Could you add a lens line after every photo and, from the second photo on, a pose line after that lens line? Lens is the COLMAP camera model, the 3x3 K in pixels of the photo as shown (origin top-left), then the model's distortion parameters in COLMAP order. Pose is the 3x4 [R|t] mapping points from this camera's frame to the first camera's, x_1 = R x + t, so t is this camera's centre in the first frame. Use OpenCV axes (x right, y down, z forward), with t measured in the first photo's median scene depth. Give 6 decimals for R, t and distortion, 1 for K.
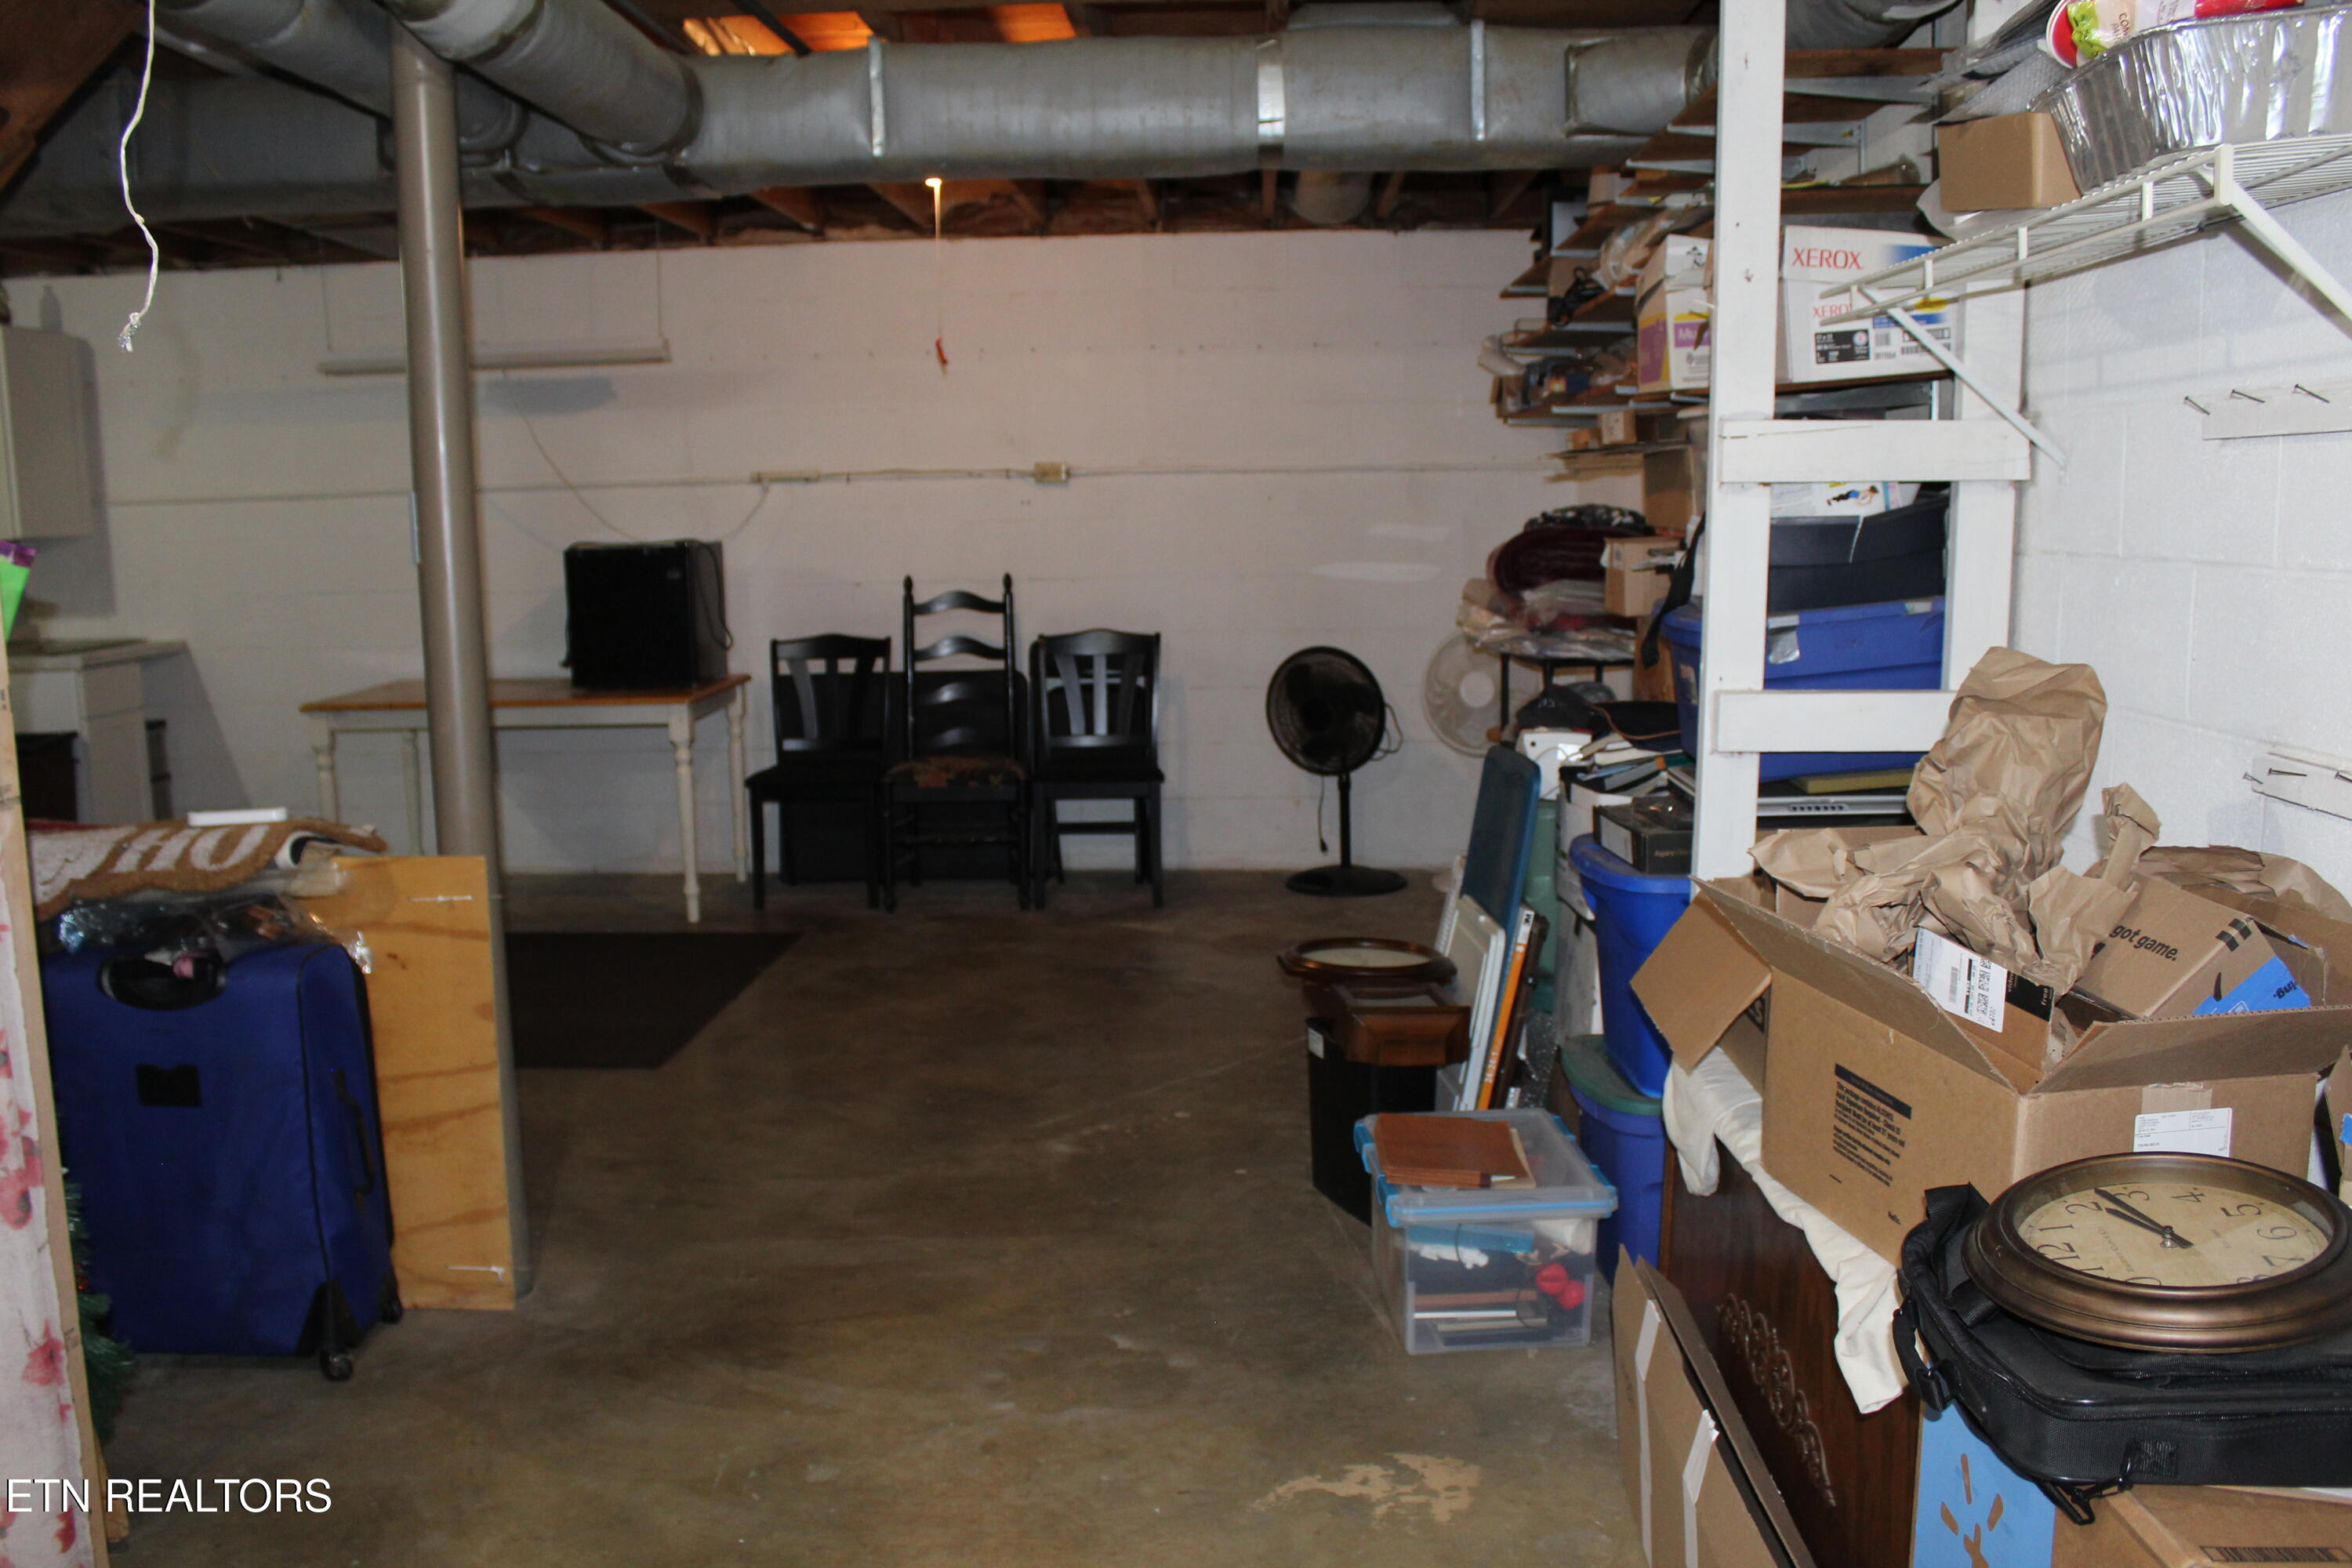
lens RADIAL K [[1970.1, 0, 1175.1], [0, 1970.1, 817.2], [0, 0, 1]] dist [-0.170069, 0.148451]
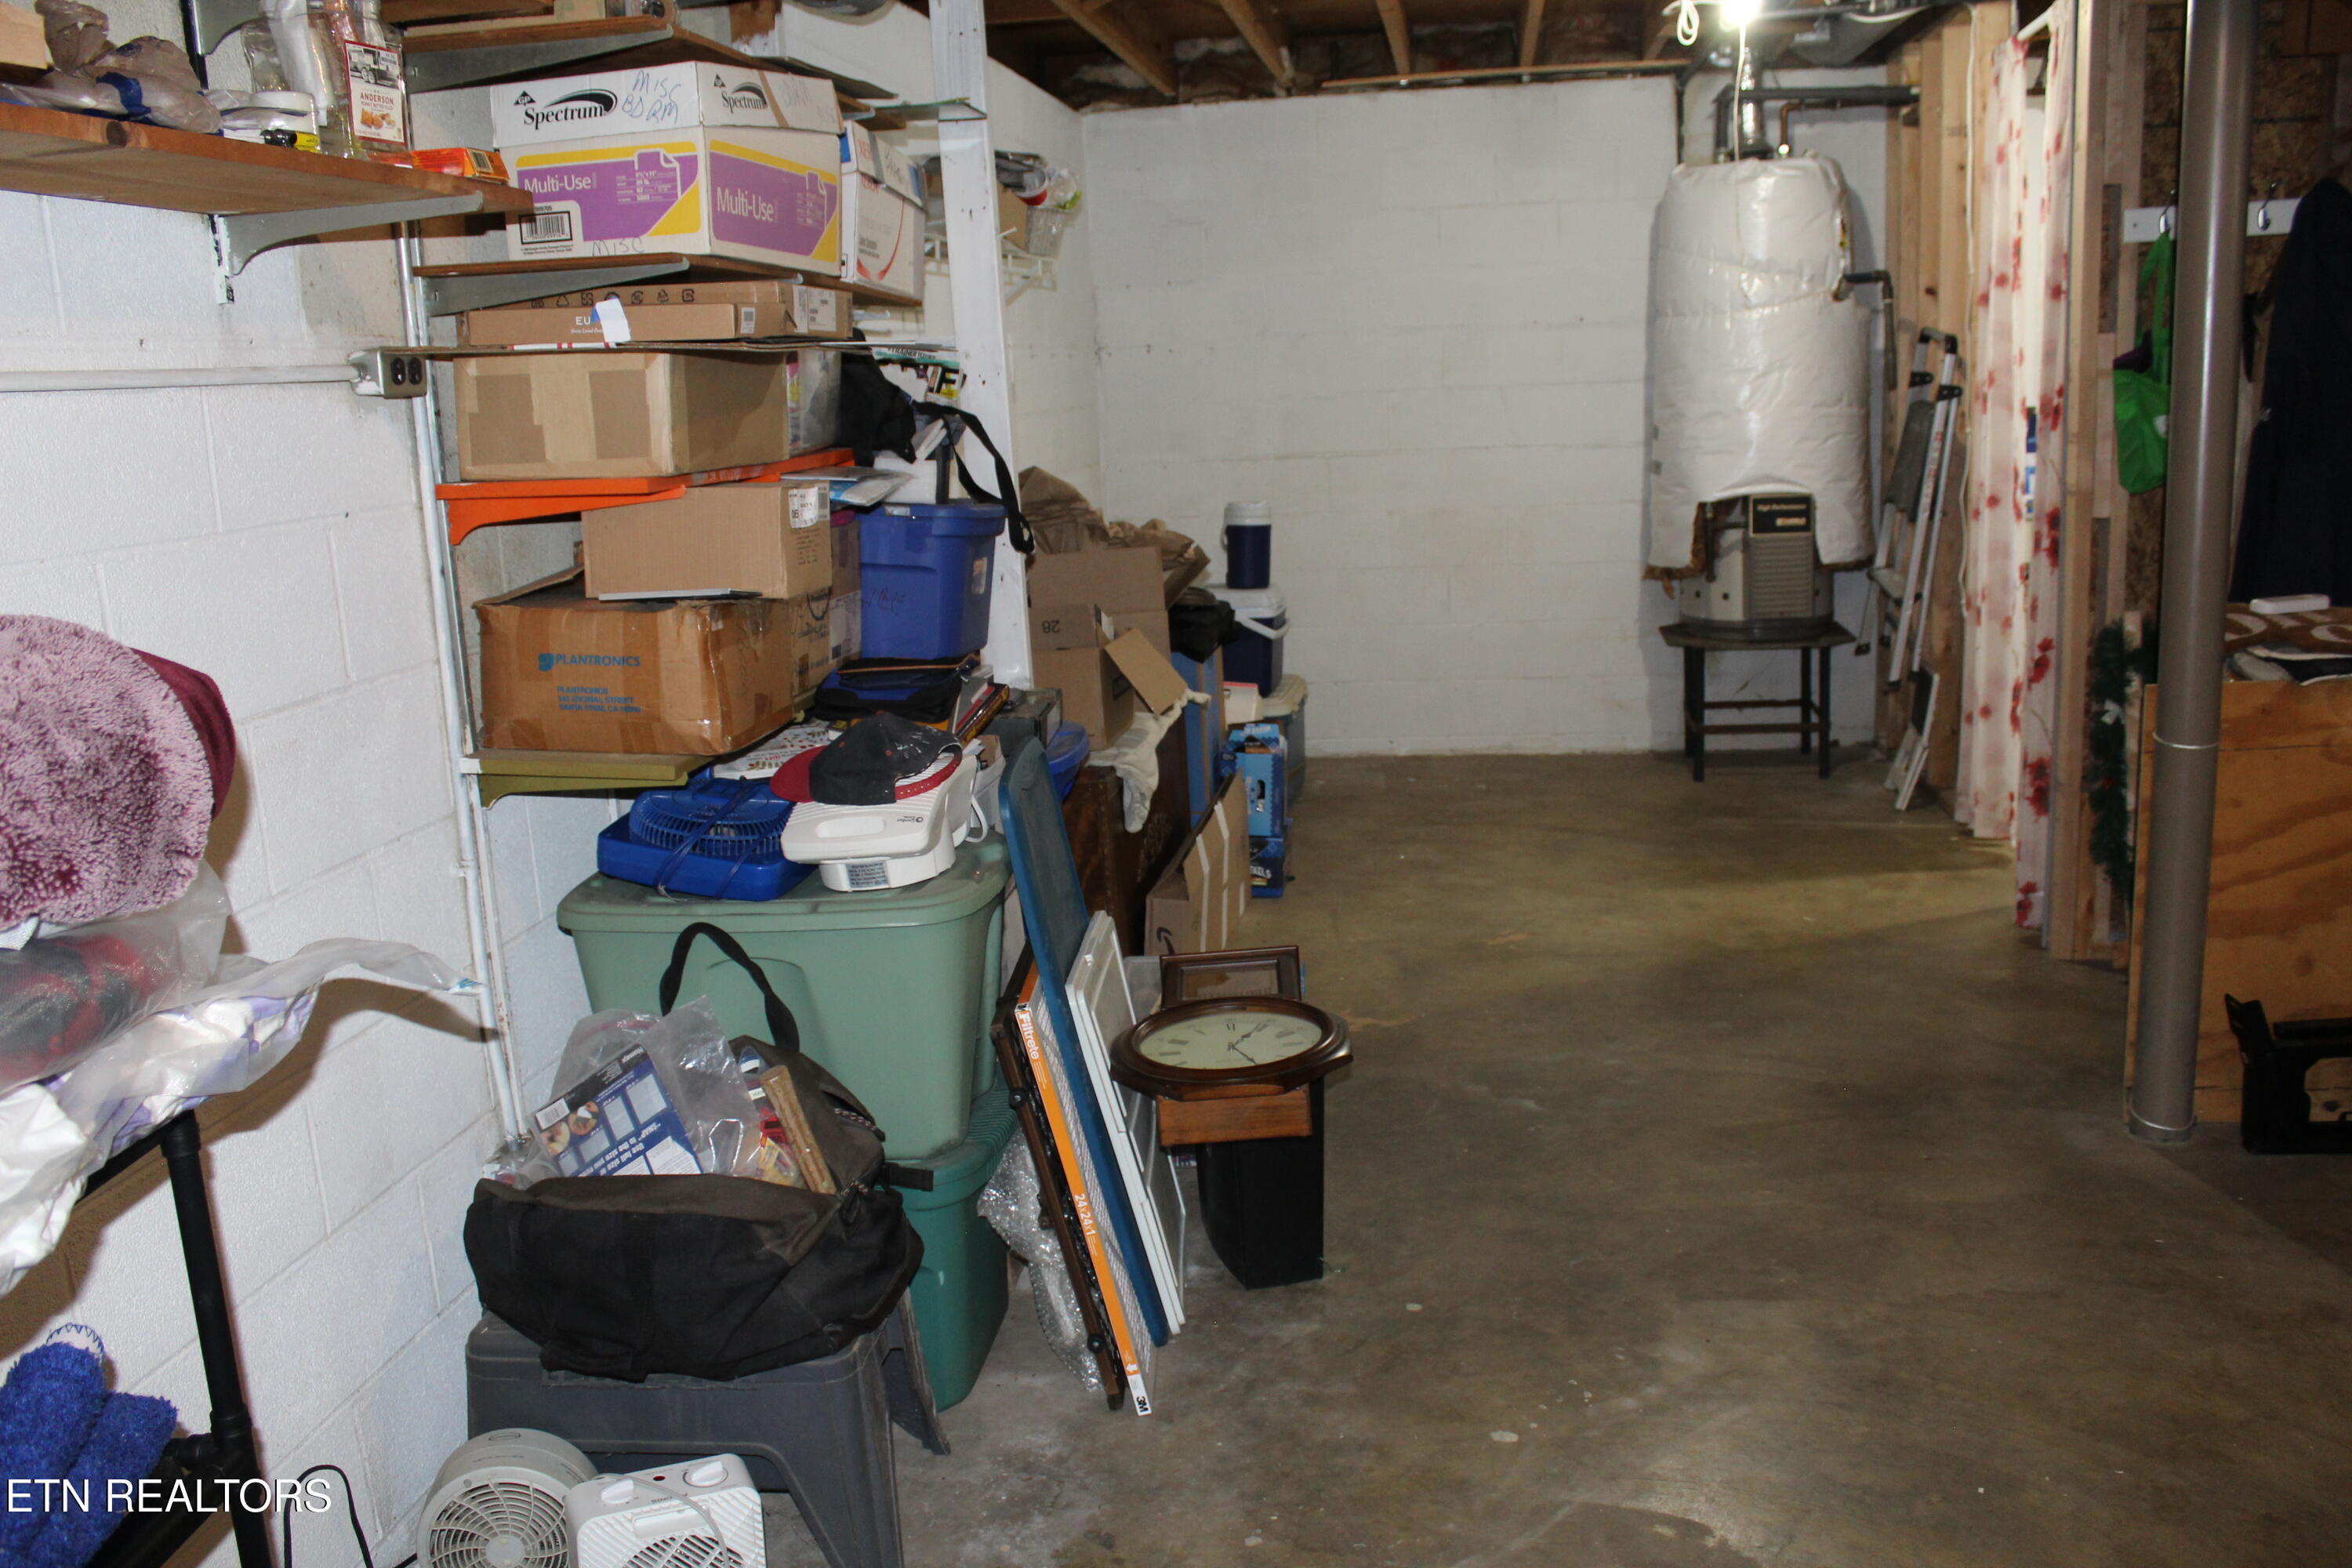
lens RADIAL K [[1970.1, 0, 1175.1], [0, 1970.1, 817.2], [0, 0, 1]] dist [-0.170069, 0.148451]
pose [[-0.991747, 0.029599, 0.124743, 0.031663], [0.074340, 0.925483, 0.371422, -0.323708], [-0.104454, 0.377630, -0.920046, 1.979587]]
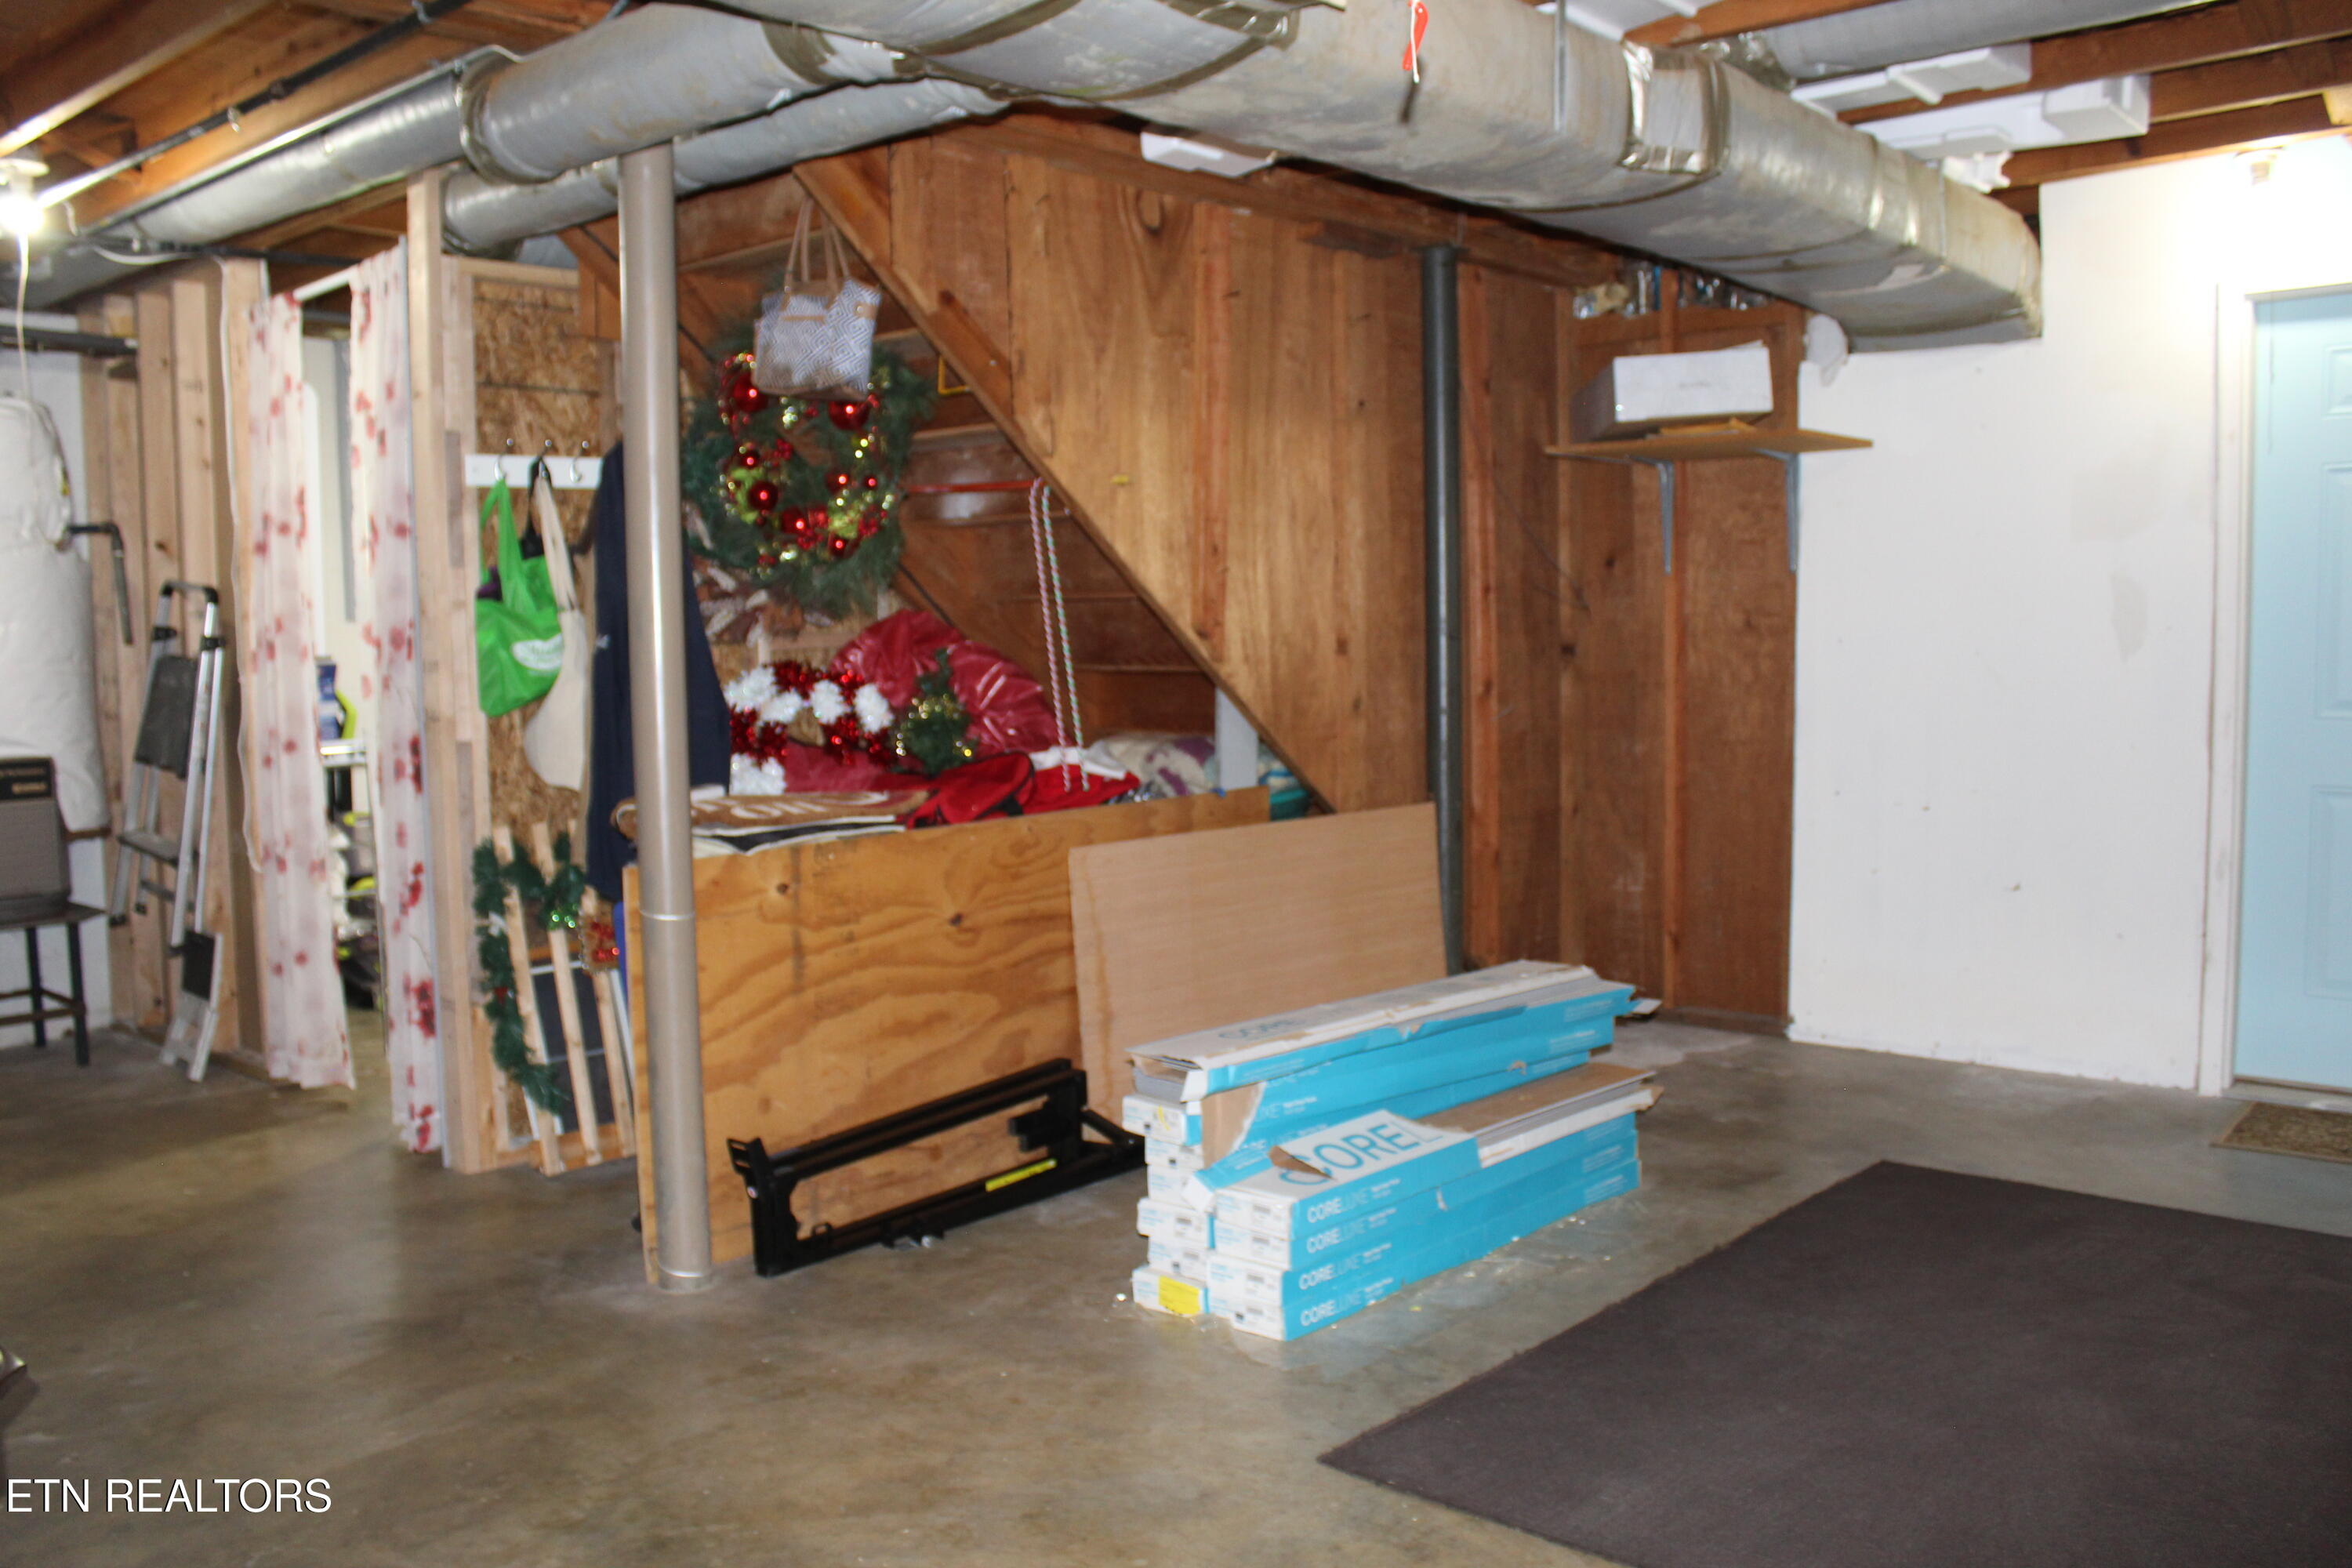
lens RADIAL K [[1970.1, 0, 1175.1], [0, 1970.1, 817.2], [0, 0, 1]] dist [-0.170069, 0.148451]
pose [[-0.636905, 0.093573, -0.765242, 0.288686], [-0.098598, 0.974569, 0.201232, -0.262506], [0.764611, 0.203617, -0.611482, 1.893225]]
